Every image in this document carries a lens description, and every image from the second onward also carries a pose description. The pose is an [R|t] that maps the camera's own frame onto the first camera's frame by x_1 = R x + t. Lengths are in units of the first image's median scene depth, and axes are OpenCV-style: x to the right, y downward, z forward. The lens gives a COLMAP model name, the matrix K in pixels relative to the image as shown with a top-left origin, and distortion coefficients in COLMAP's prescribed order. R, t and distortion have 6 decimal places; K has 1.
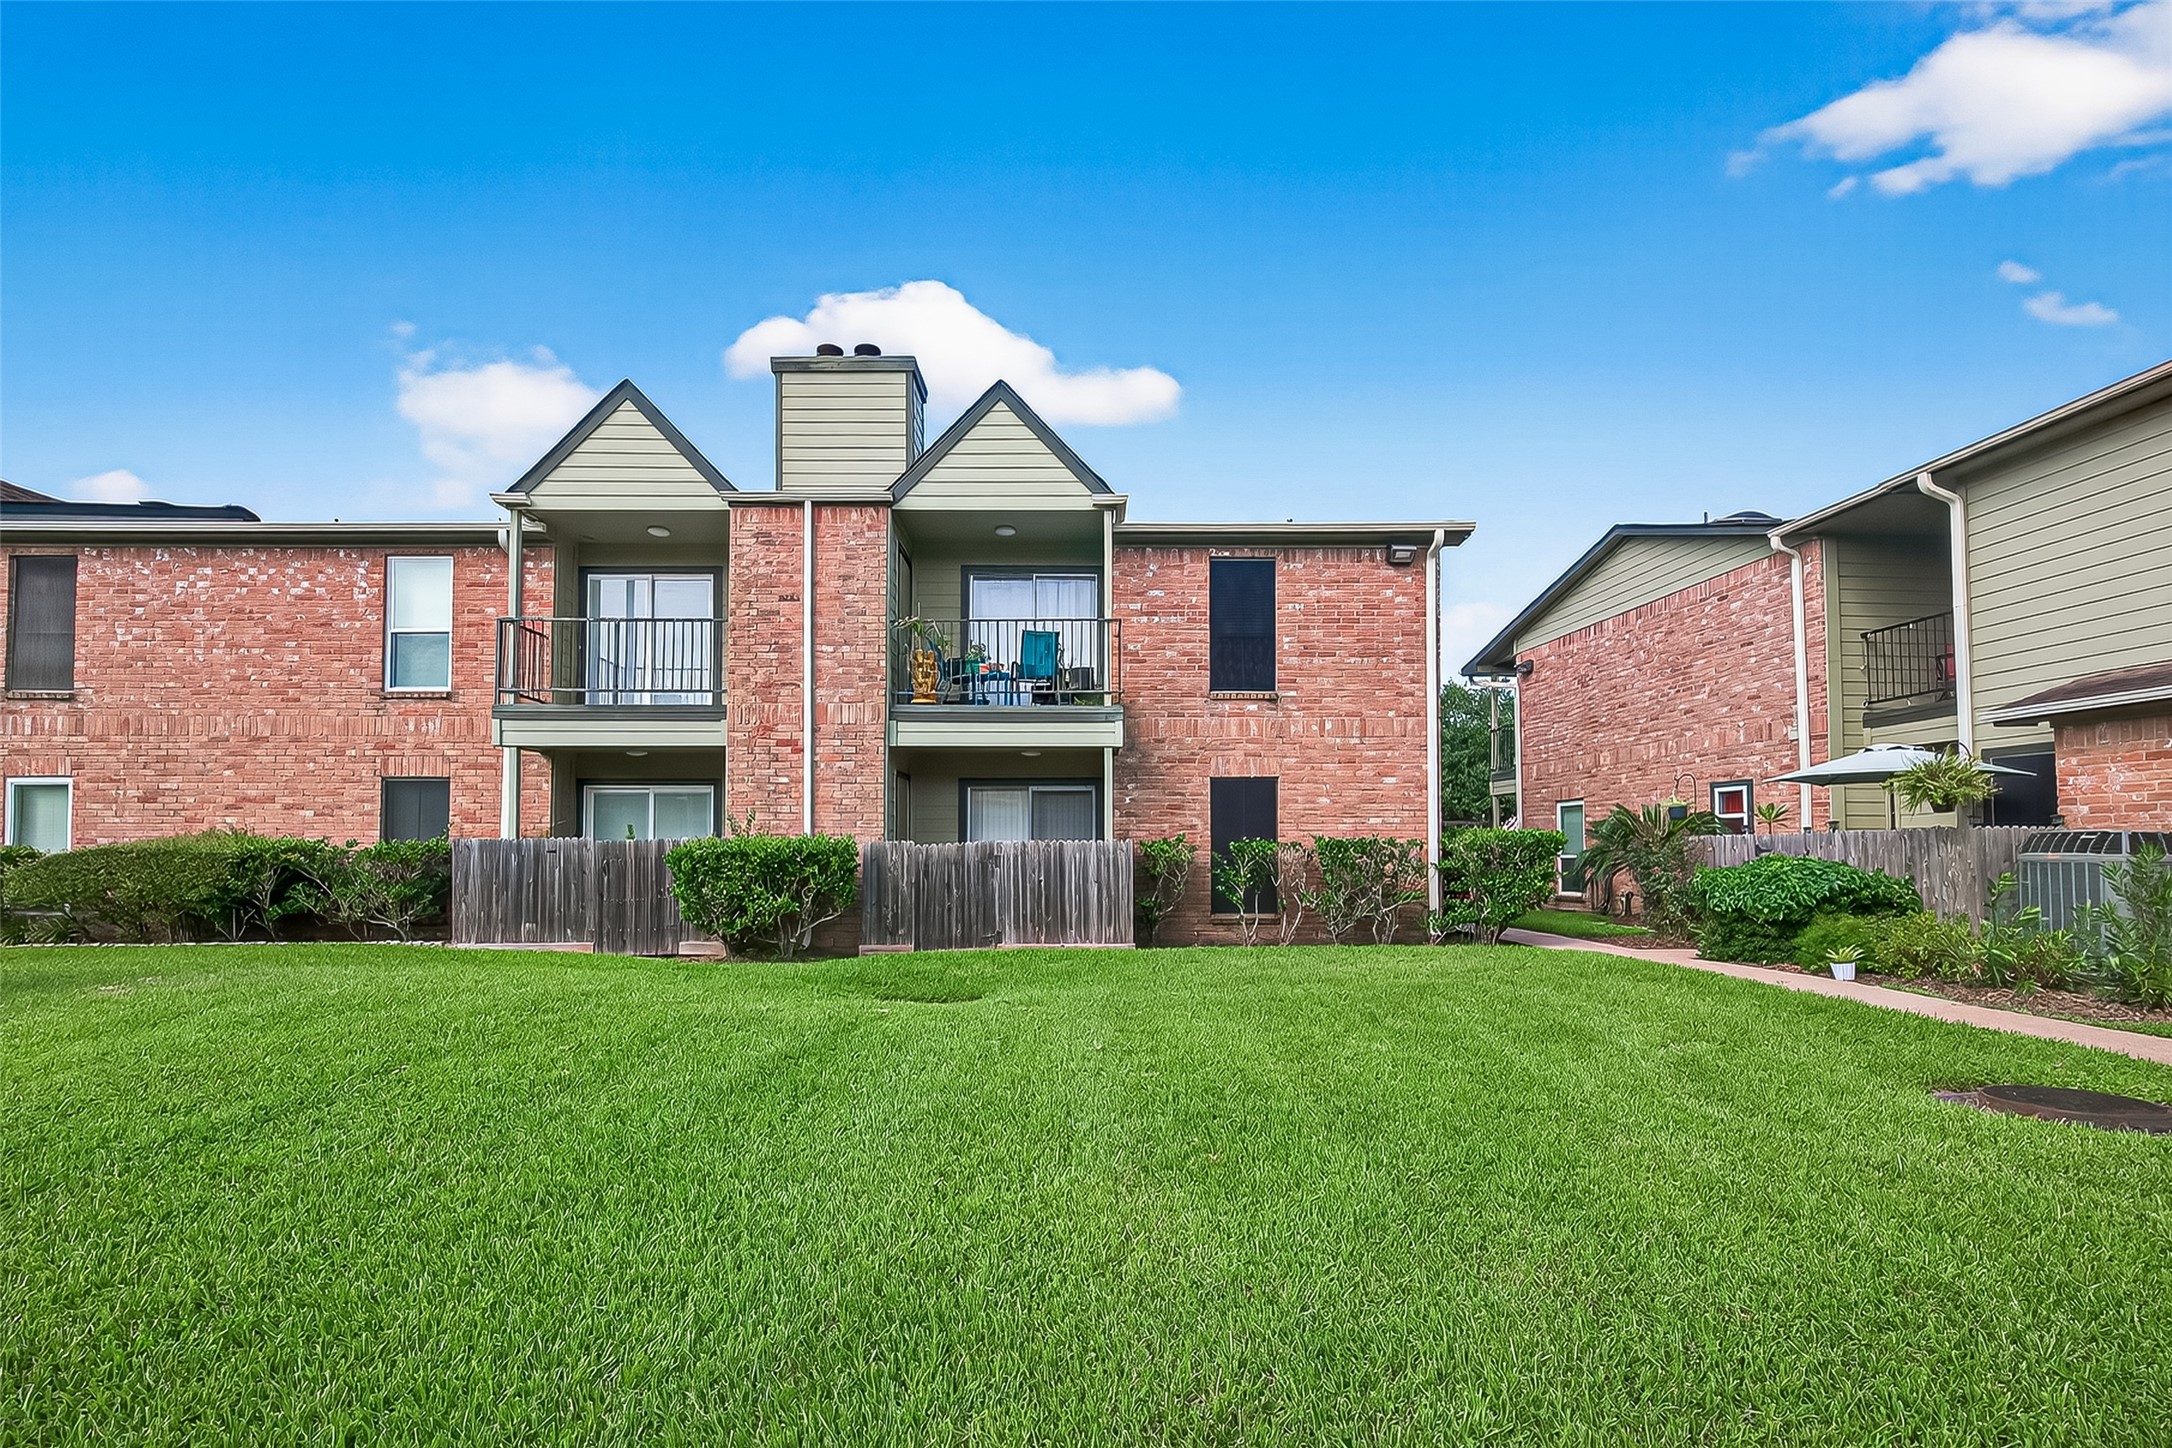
lens RADIAL K [[856.8, 0, 1095.9], [0, 856.8, 726.2], [0, 0, 1]] dist [0.000731, -0.000064]
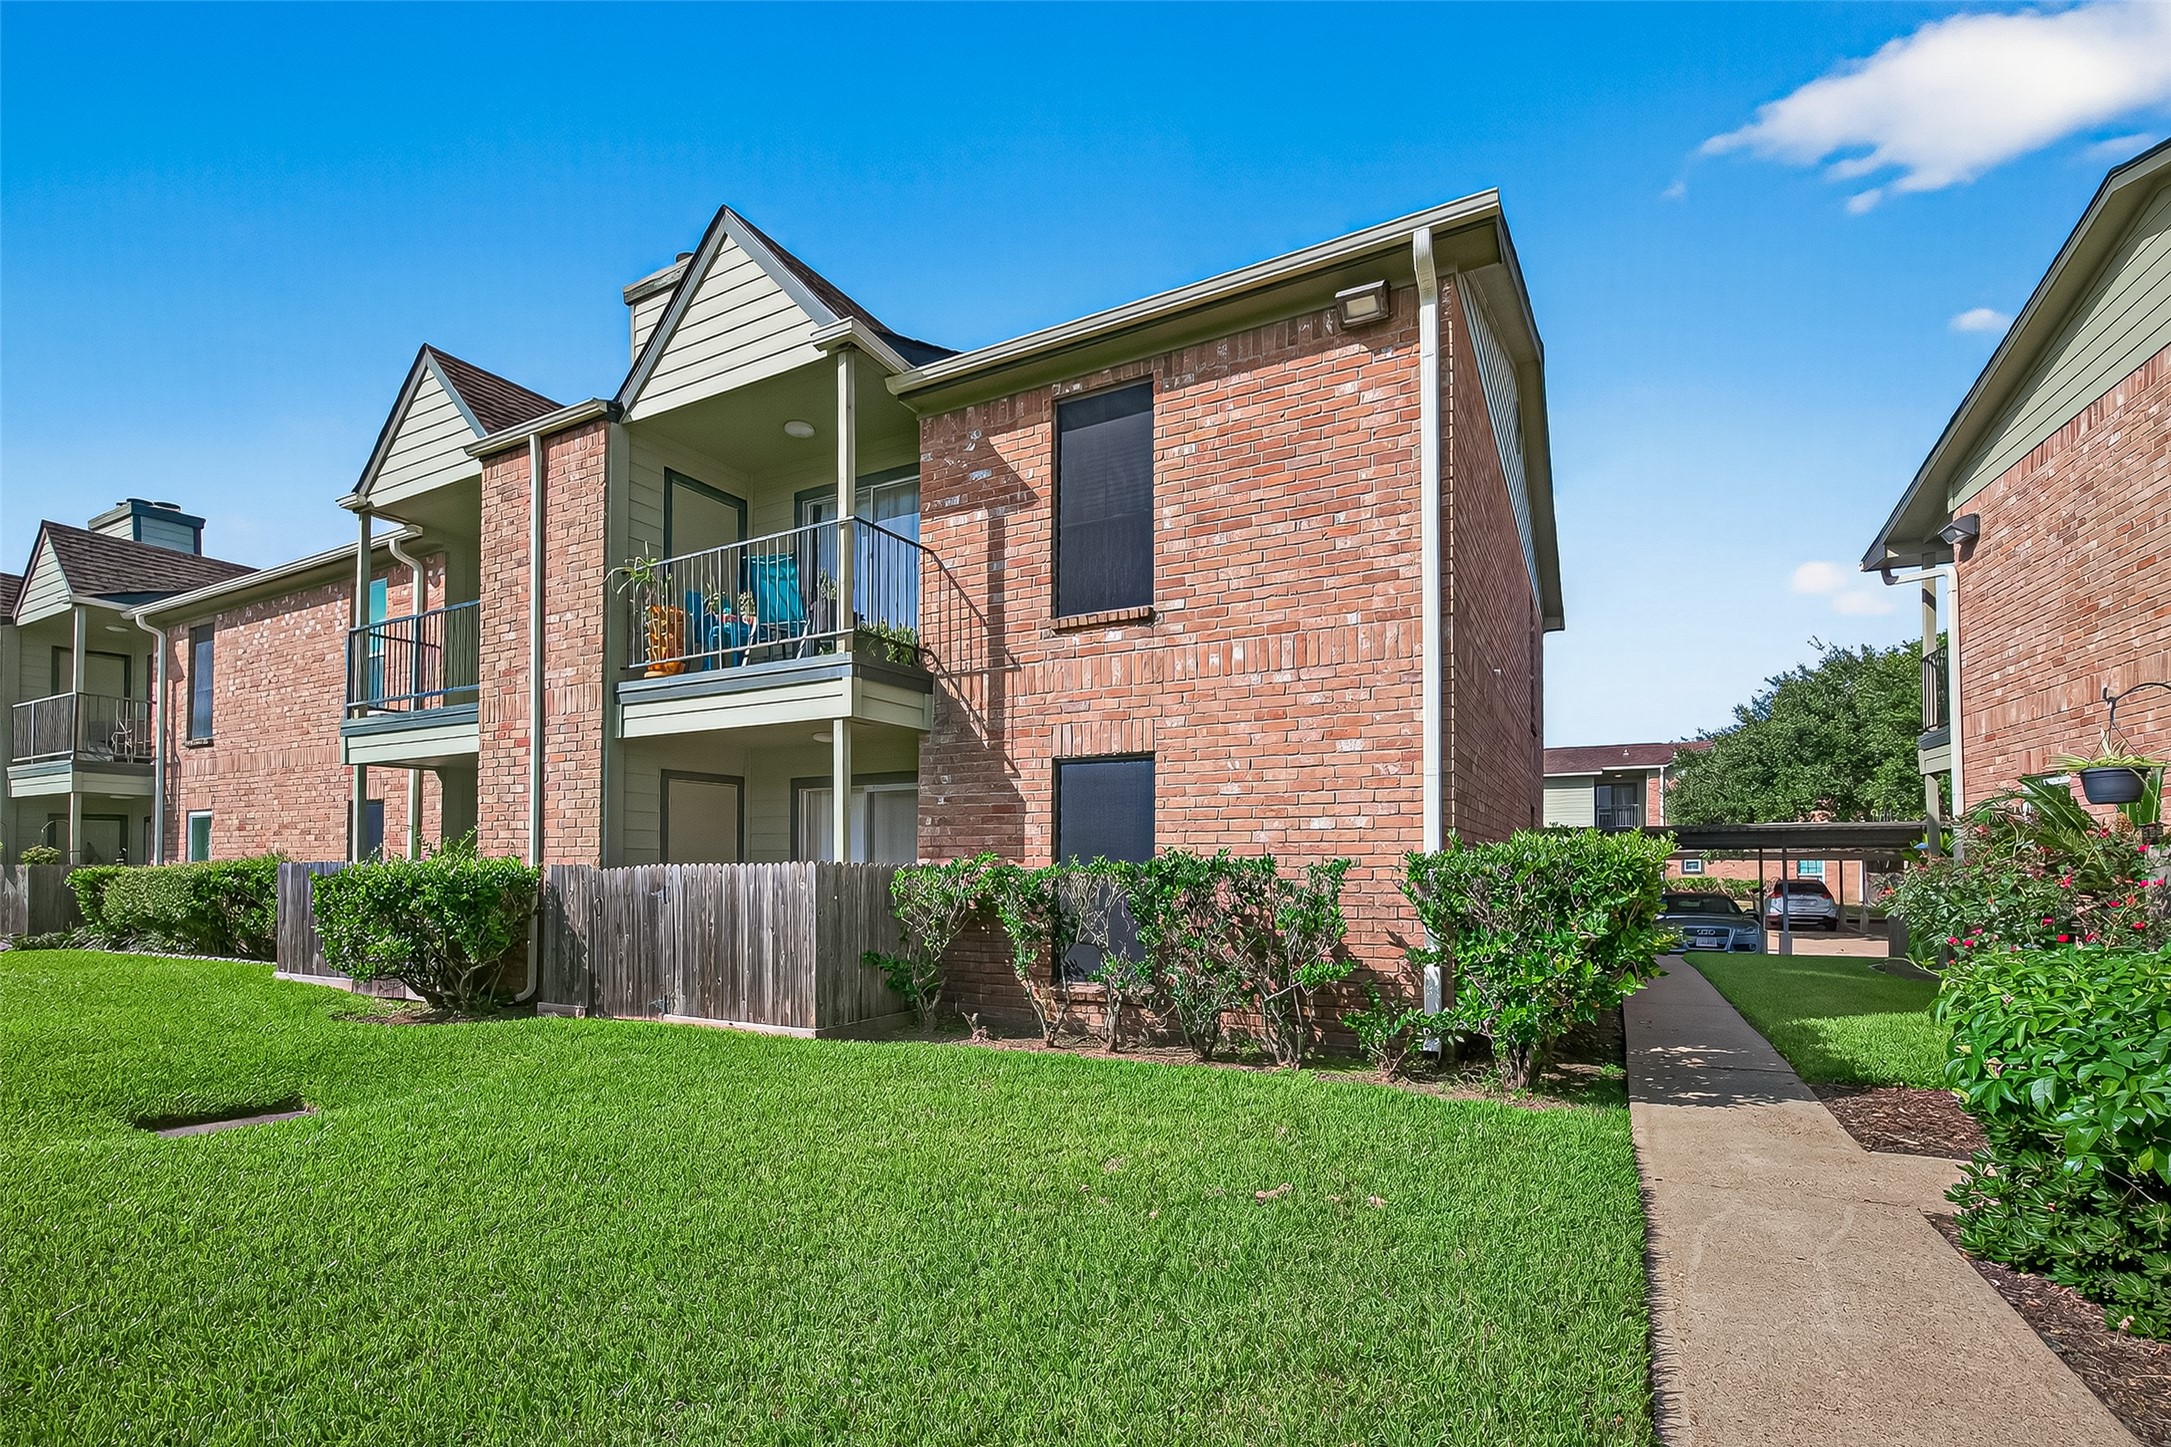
lens RADIAL K [[892.5, 0, 1086.6], [0, 892.5, 774.8], [0, 0, 1]] dist [0.001358, 0.000198]
pose [[0.897315, -0.044892, -0.439103, 0.435148], [0.065243, 0.997377, 0.031359, 0.052876], [0.436543, -0.056787, 0.897889, 0.438905]]
